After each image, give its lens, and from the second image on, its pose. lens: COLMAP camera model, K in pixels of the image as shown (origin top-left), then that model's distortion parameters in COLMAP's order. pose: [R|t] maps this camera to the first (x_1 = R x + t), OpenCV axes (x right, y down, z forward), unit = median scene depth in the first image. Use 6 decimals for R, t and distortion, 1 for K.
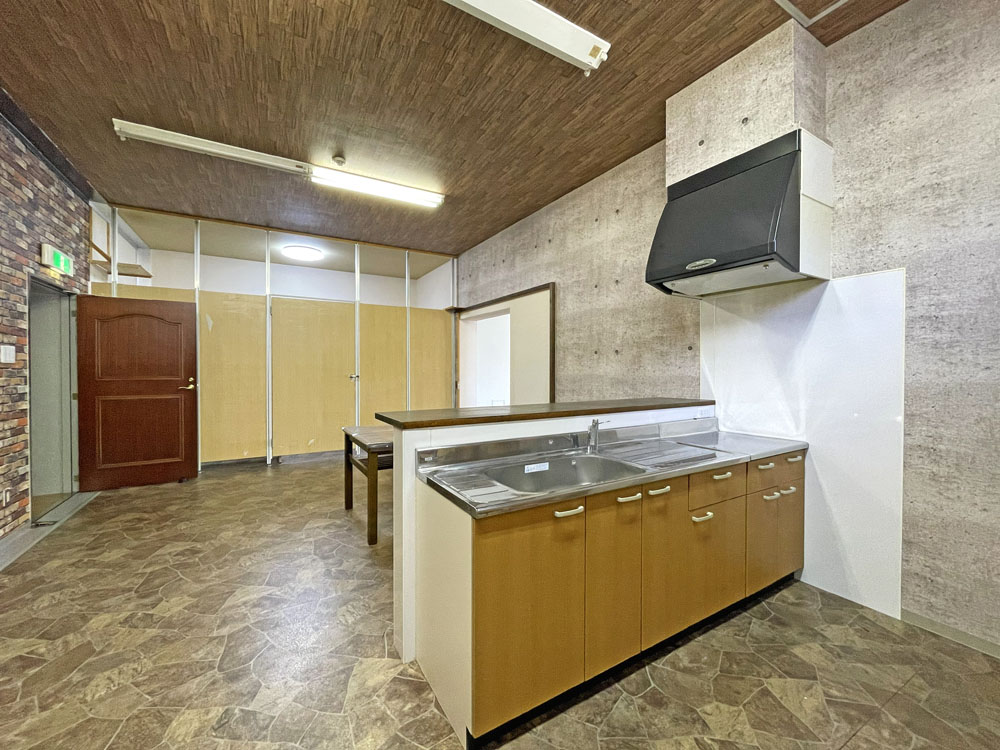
lens RADIAL K [[402.8, 0, 495.7], [0, 402.8, 372.5], [0, 0, 1]] dist [-0.000449, 0.000255]
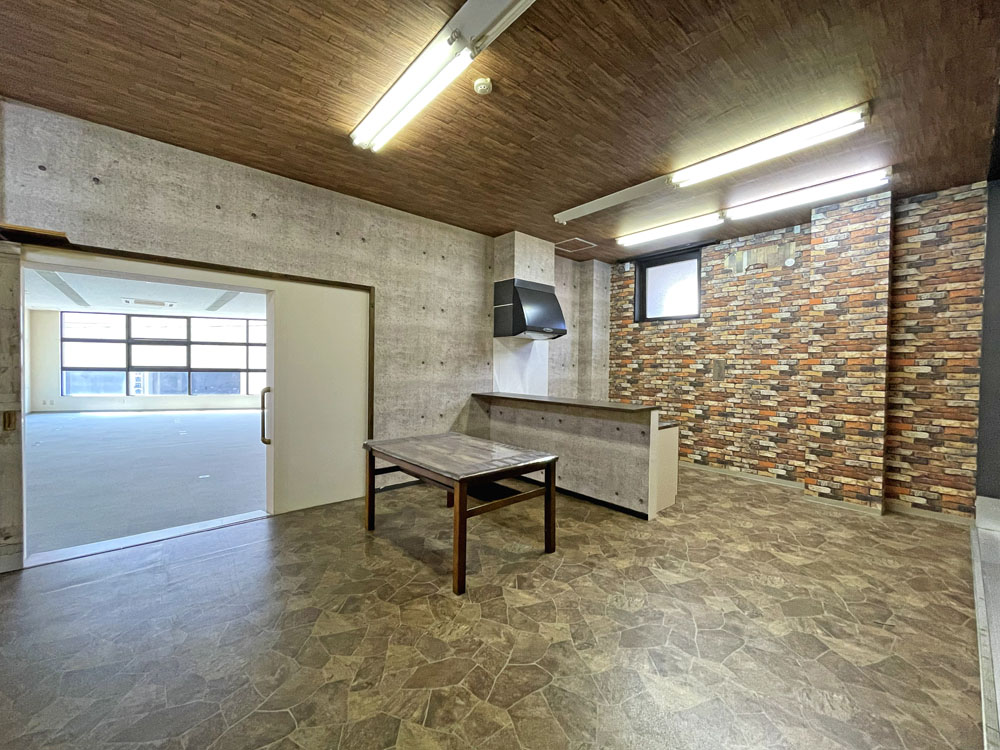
lens RADIAL K [[402.8, 0, 495.4], [0, 402.8, 373.2], [0, 0, 1]] dist [-0.000449, 0.000255]
pose [[-0.183143, -0.022633, 0.982826, -1.067618], [-0.004844, 0.999744, 0.022120, -0.049466], [-0.983074, -0.000710, -0.183206, 1.096675]]
